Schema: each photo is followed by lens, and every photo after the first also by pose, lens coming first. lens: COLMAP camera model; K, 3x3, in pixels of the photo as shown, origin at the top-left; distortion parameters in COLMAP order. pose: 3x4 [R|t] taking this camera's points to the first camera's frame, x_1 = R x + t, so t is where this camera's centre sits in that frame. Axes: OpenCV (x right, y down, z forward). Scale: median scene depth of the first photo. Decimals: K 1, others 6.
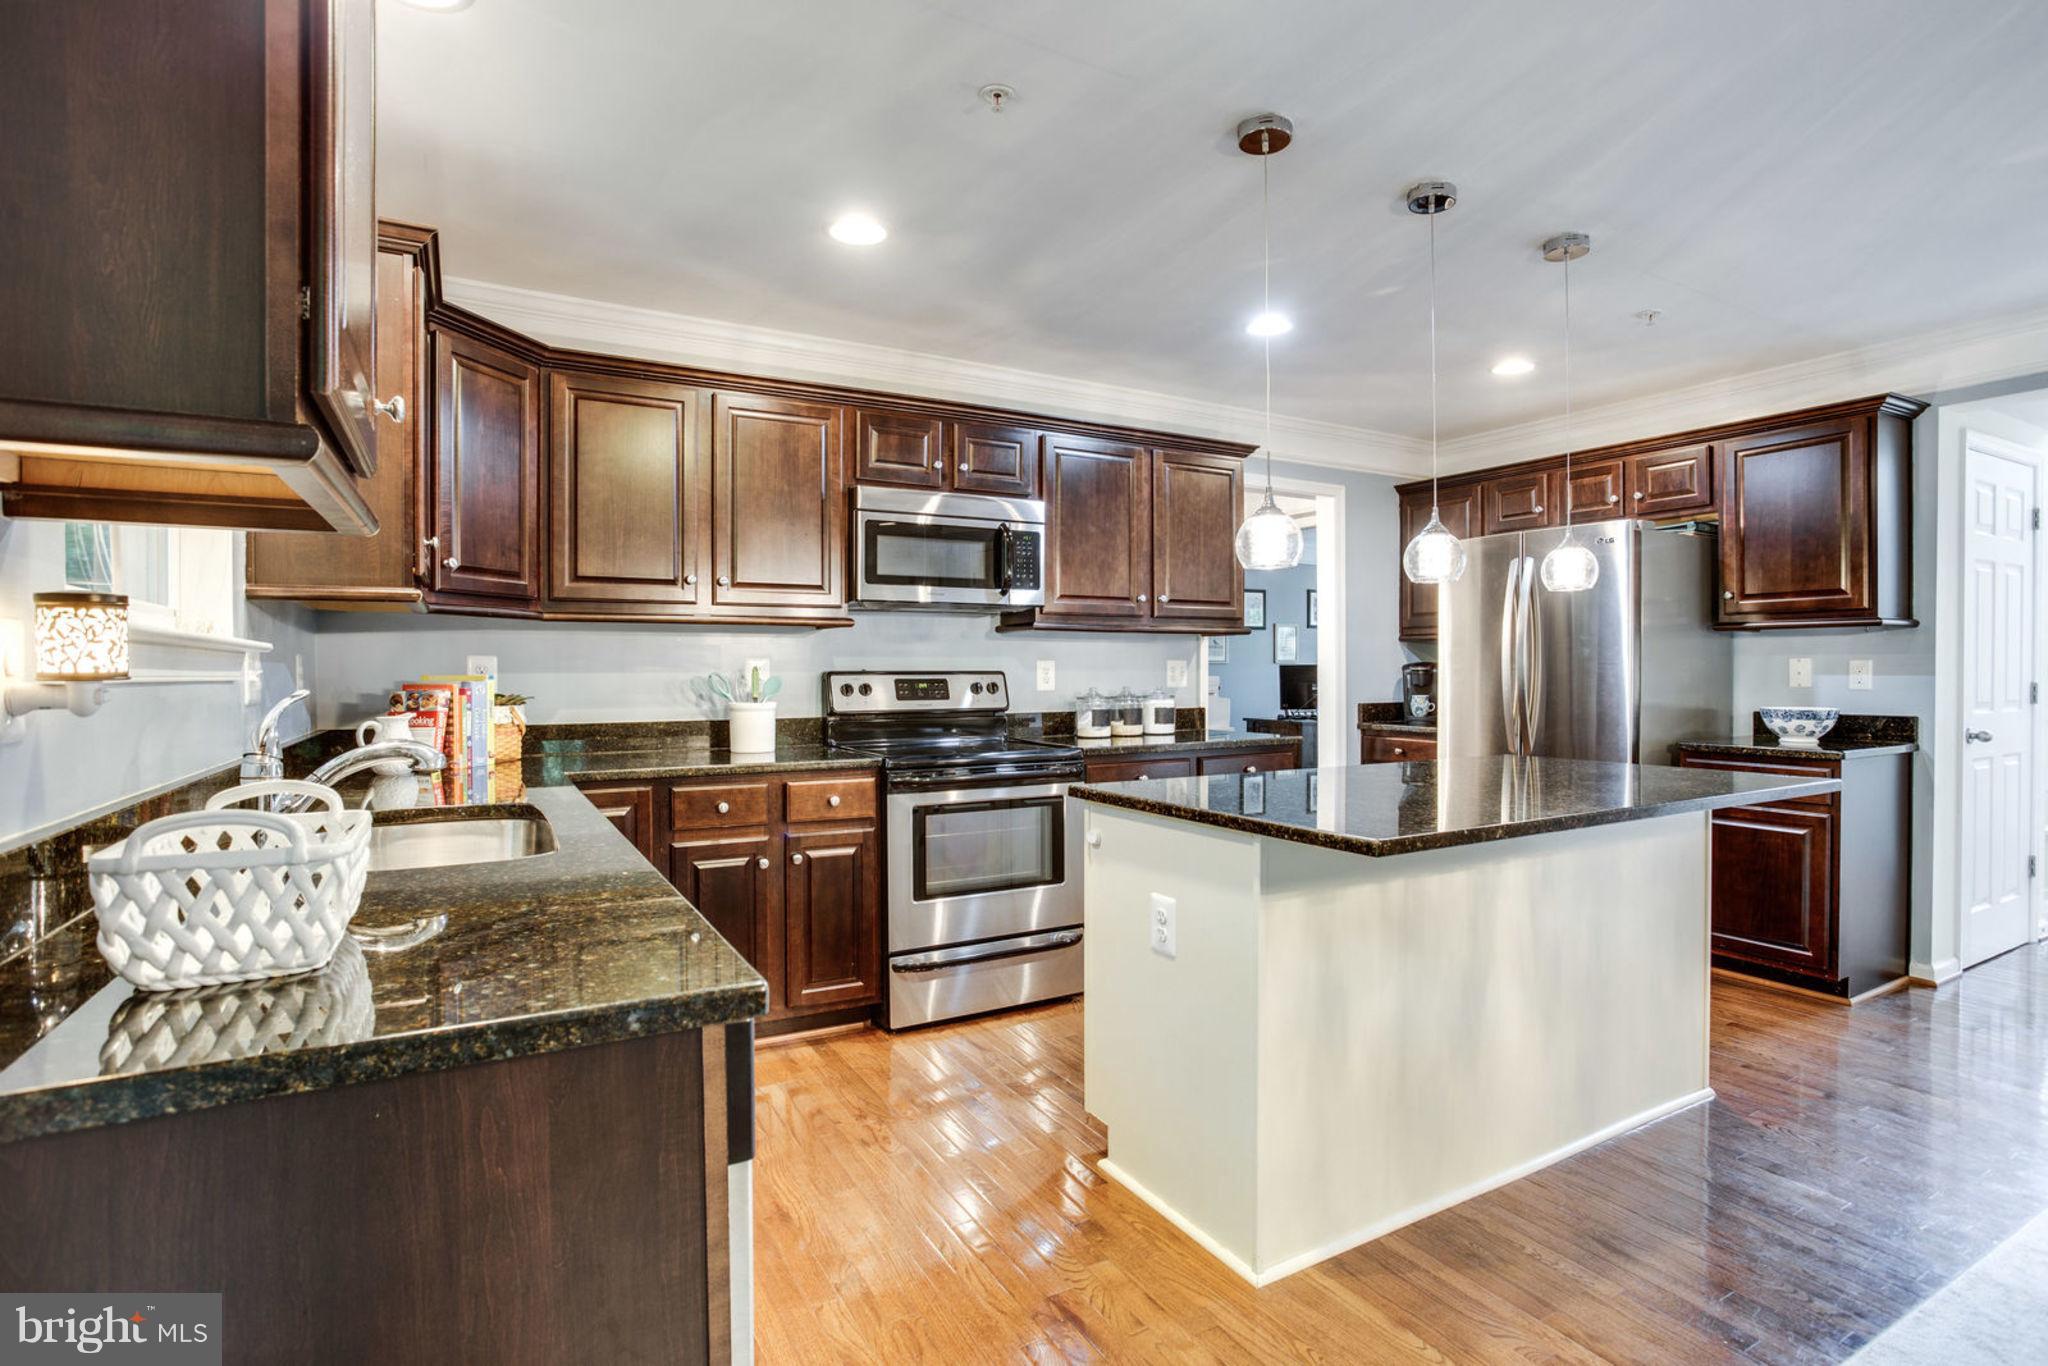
lens RADIAL K [[987.7, 0, 1032.4], [0, 987.7, 686.5], [0, 0, 1]] dist [-0.030937, 0.003151]
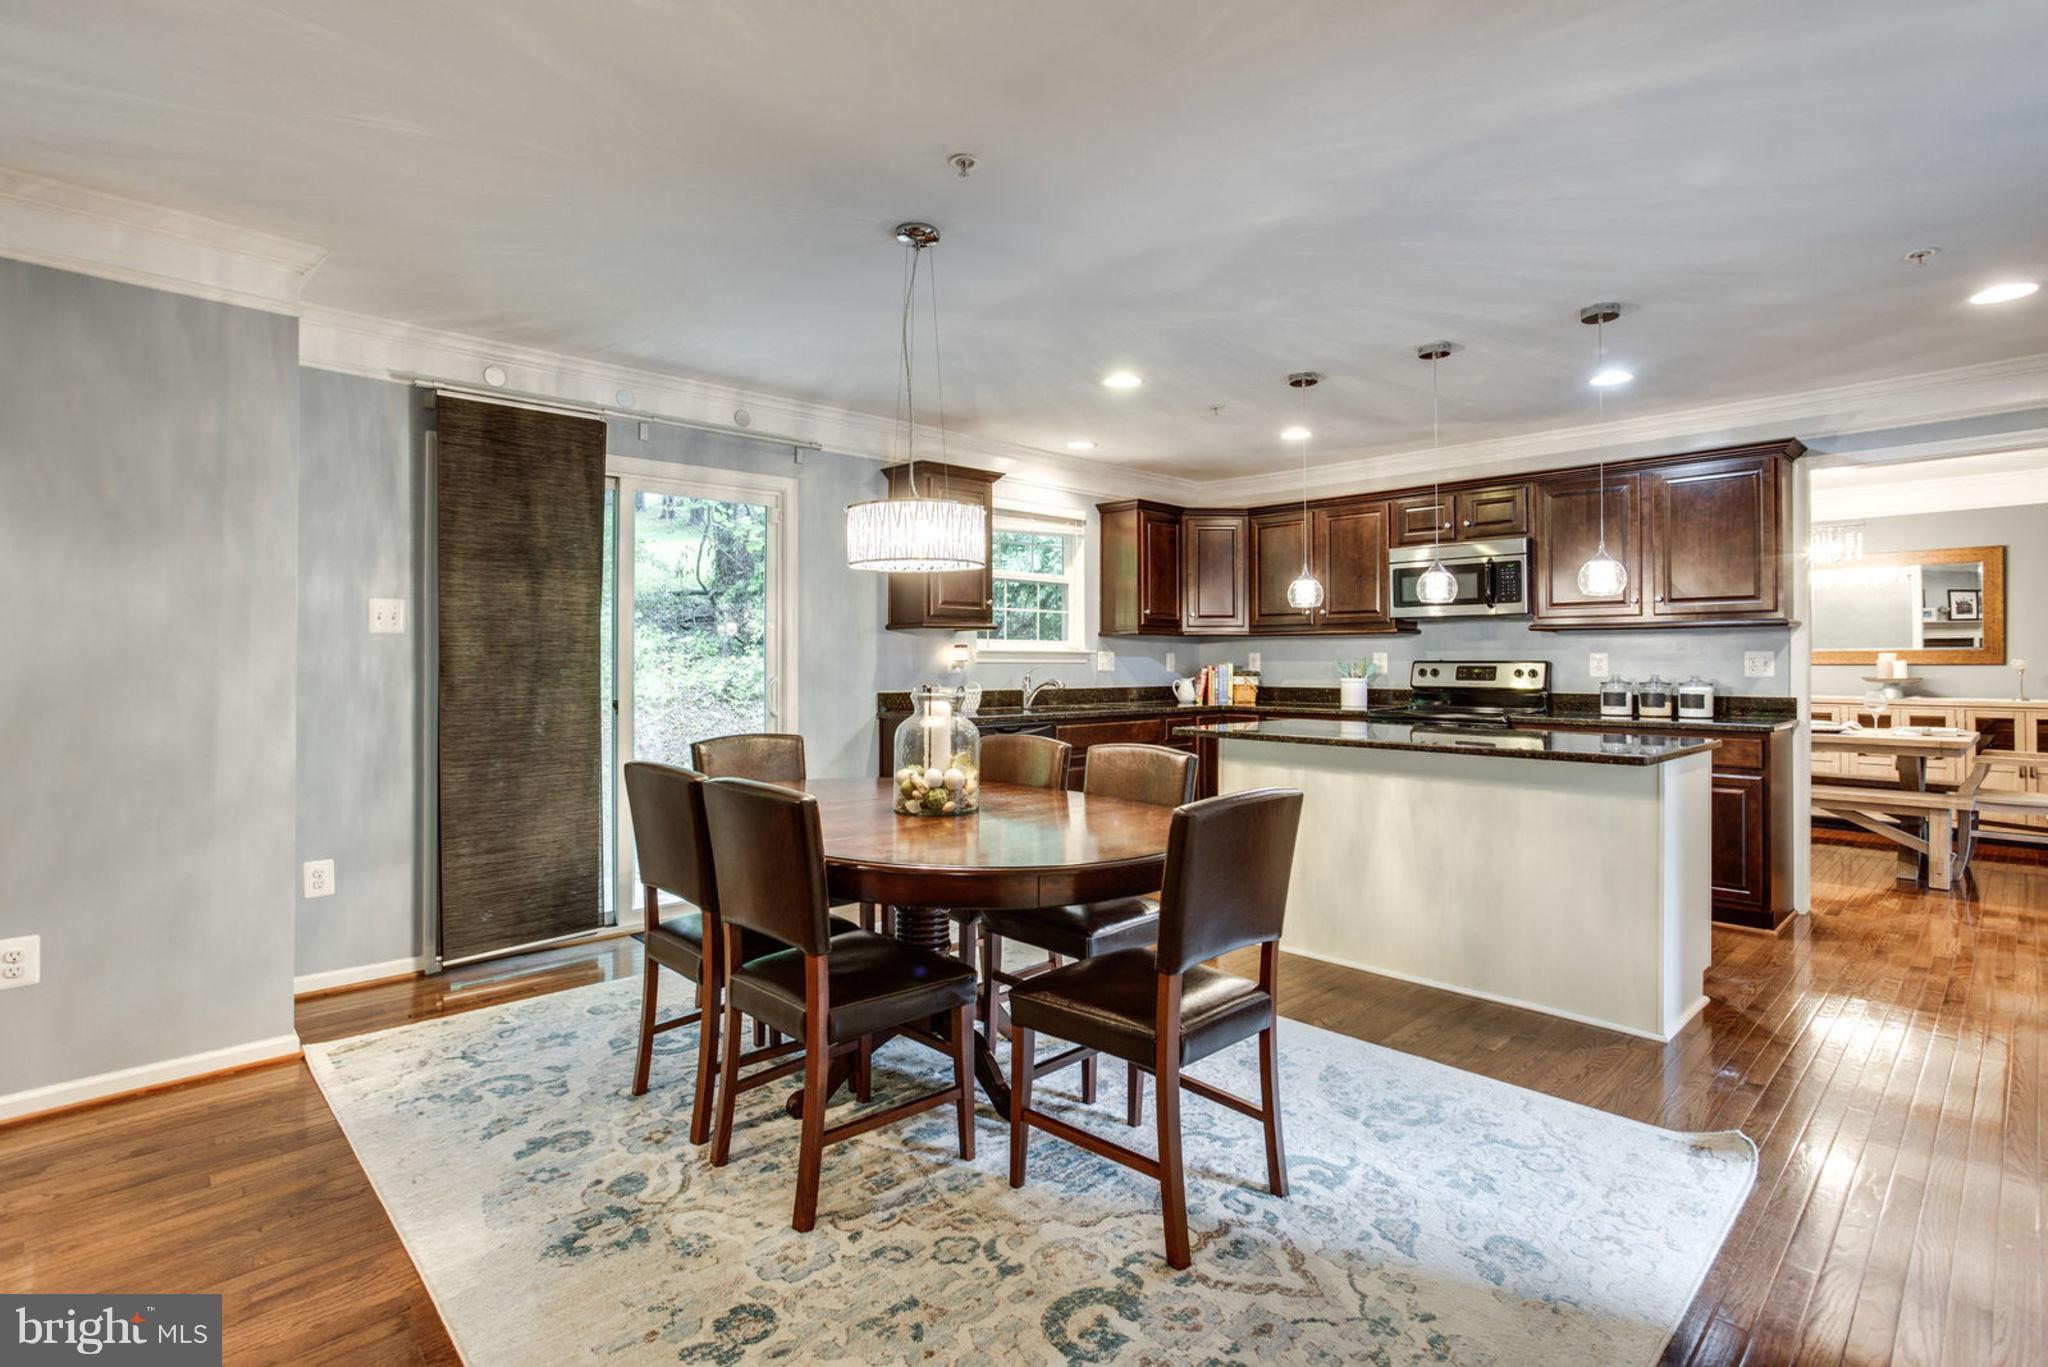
lens RADIAL K [[987.7, 0, 1008.4], [0, 987.7, 647.4], [0, 0, 1]] dist [-0.030937, 0.003151]
pose [[0.243171, -0.011777, -0.969912, 1.156028], [-0.018792, 0.999681, -0.016850, 0.001852], [0.969802, 0.022324, 0.242872, -0.017319]]
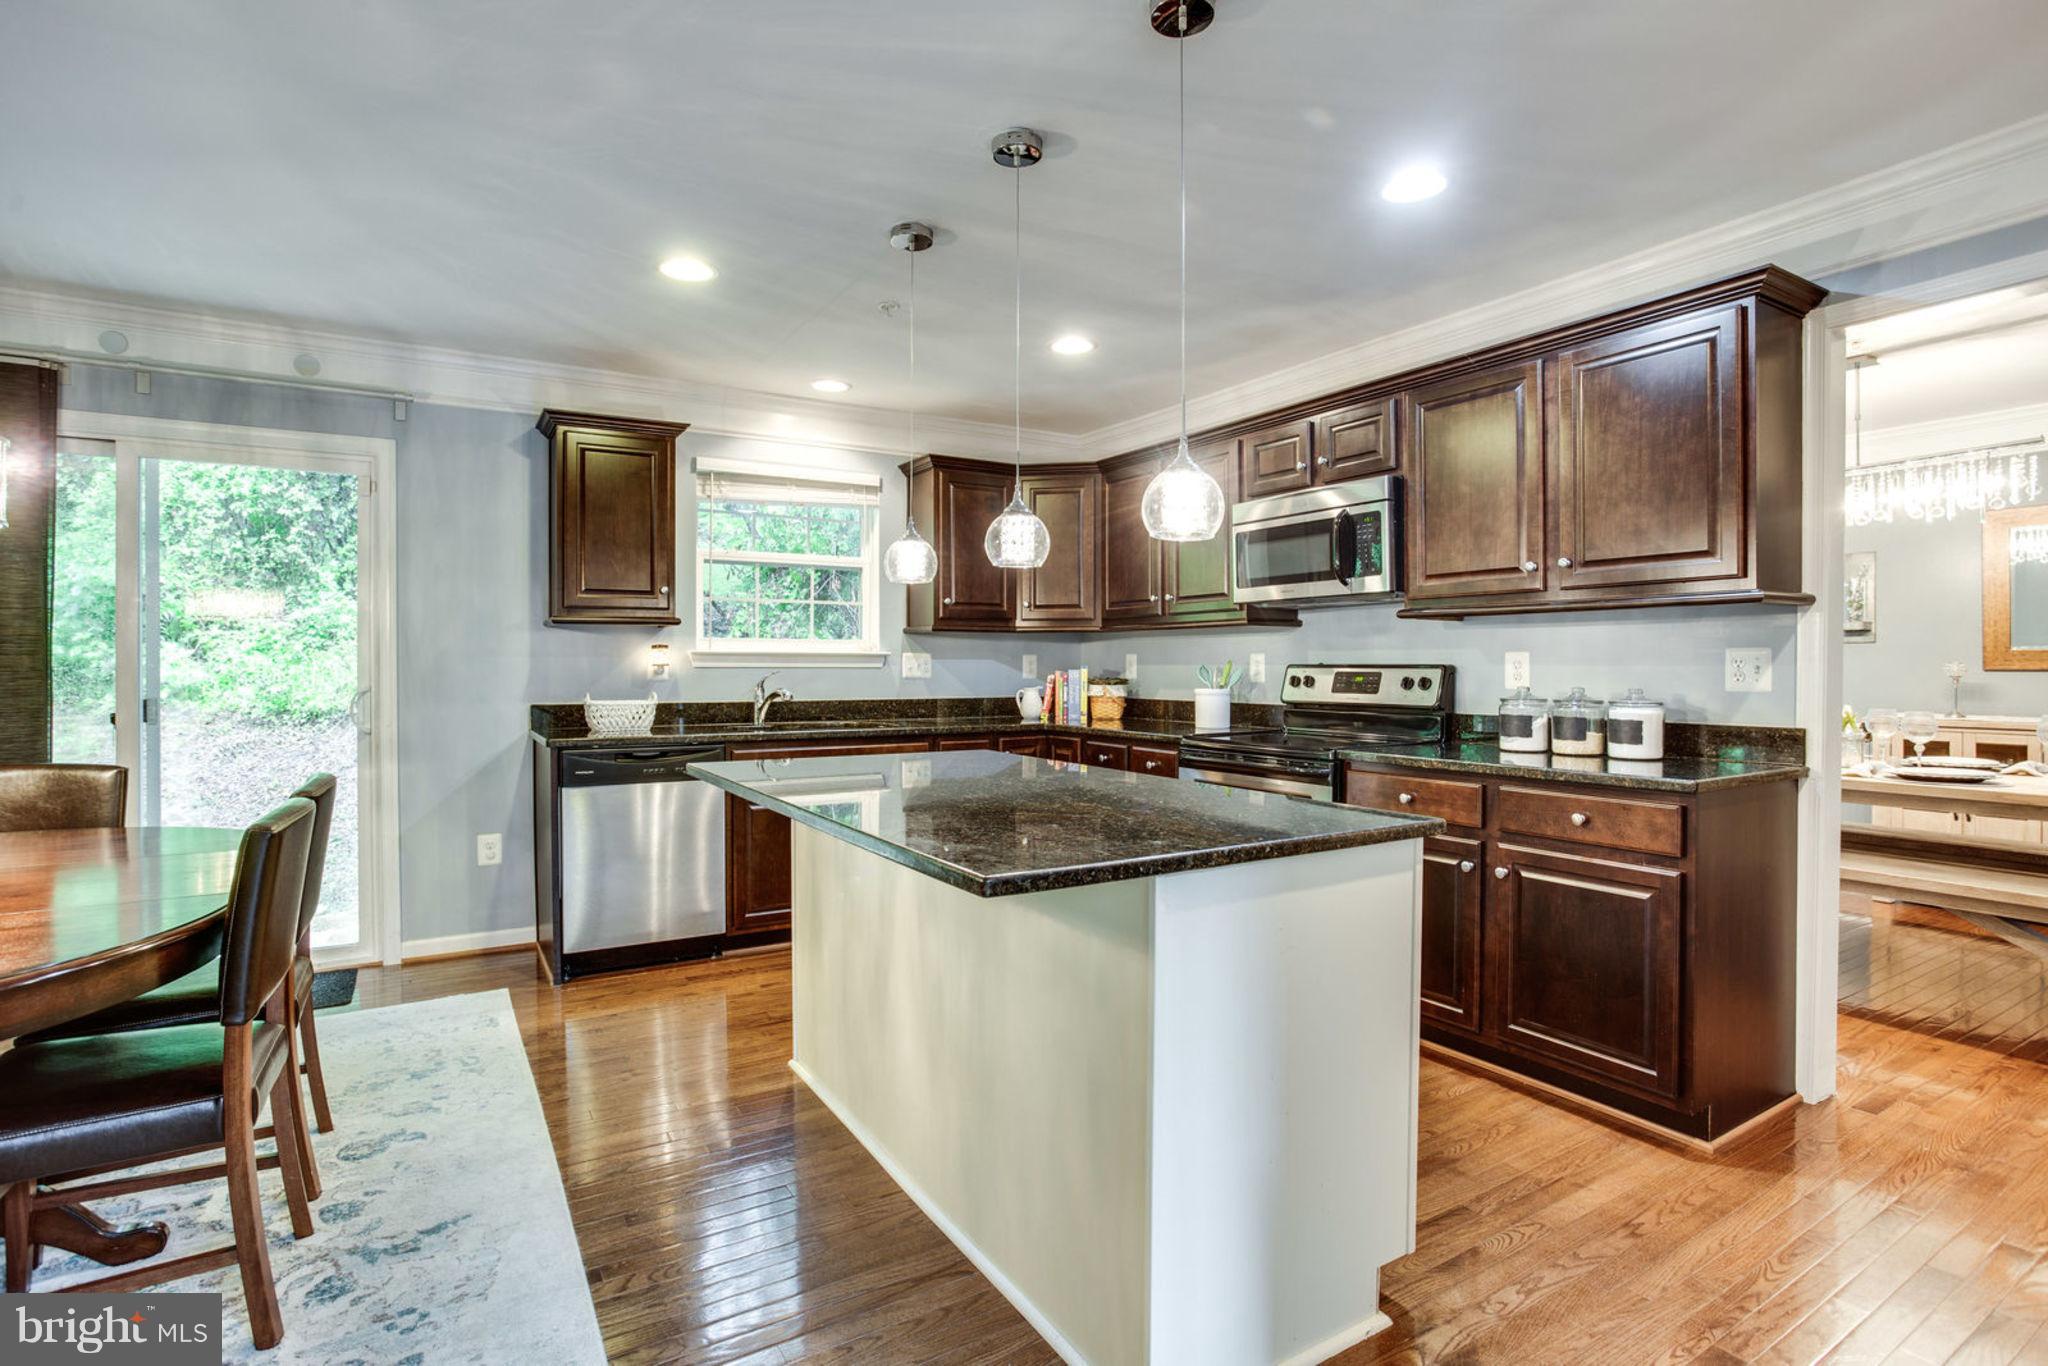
lens RADIAL K [[987.7, 0, 1023.4], [0, 987.7, 670.5], [0, 0, 1]] dist [-0.030937, 0.003151]
pose [[0.041752, 0.007539, -0.999100, 0.890817], [-0.018087, 0.999813, 0.006788, -0.010635], [0.998964, 0.017788, 0.041881, 0.644890]]
